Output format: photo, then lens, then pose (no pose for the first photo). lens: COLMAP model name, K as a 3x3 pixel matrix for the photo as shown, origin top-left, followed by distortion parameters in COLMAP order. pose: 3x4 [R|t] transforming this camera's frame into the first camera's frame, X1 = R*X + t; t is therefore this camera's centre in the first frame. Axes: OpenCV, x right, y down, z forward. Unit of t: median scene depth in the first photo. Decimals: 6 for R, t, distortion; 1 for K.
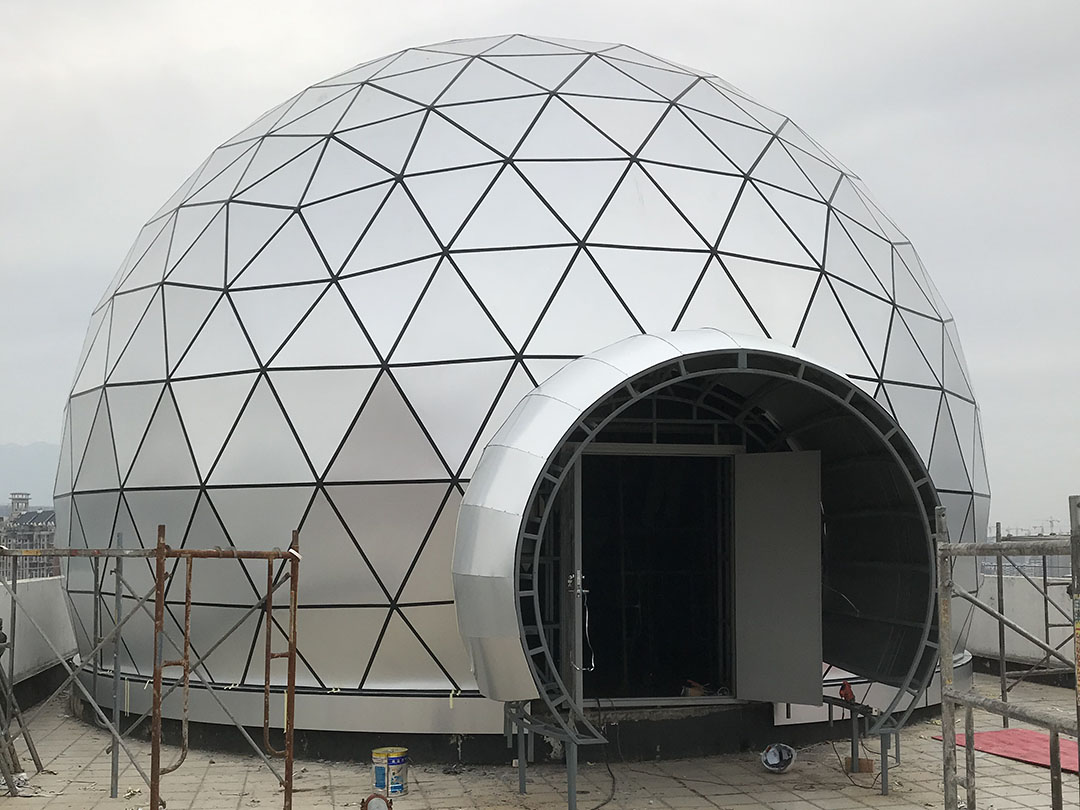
lens RADIAL K [[896.3, 0, 538.8], [0, 896.3, 426.5], [0, 0, 1]] dist [-0.005663, 0.007297]
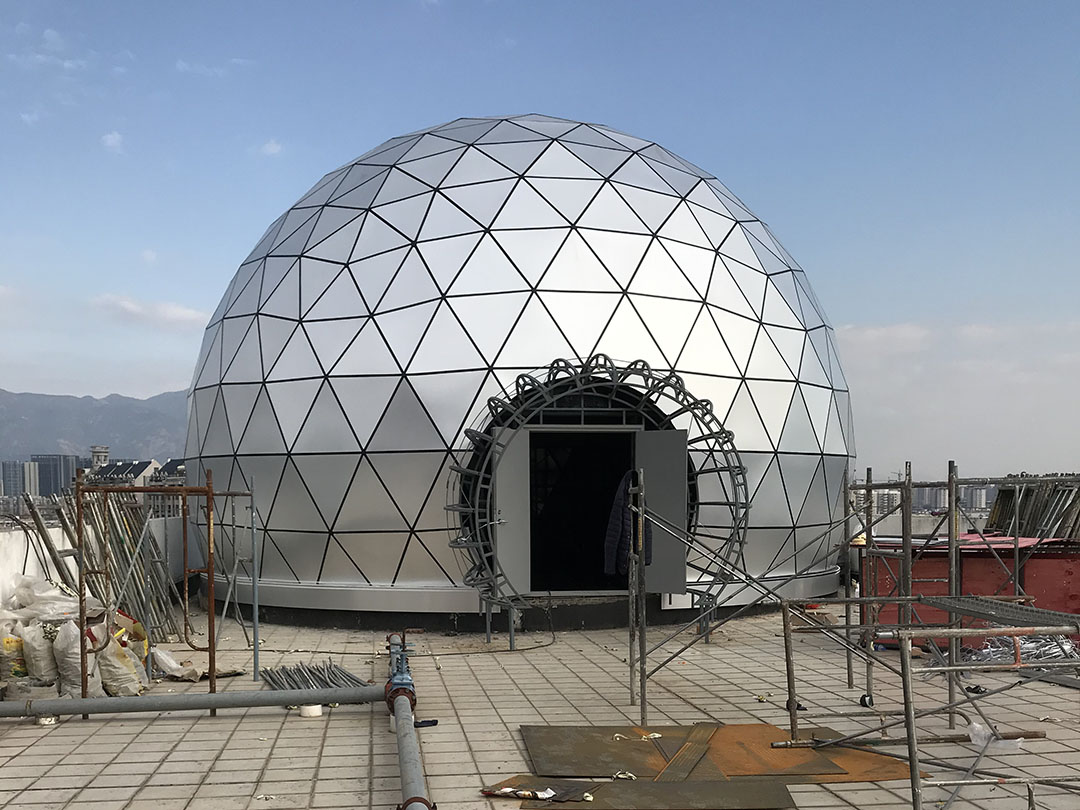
lens RADIAL K [[896.3, 0, 549.0], [0, 896.3, 410.8], [0, 0, 1]] dist [-0.005663, 0.007297]
pose [[0.997773, -0.009093, -0.066081, 0.165490], [0.011868, 0.999058, 0.041731, -0.063877], [0.065639, -0.042422, 0.996941, -0.479124]]
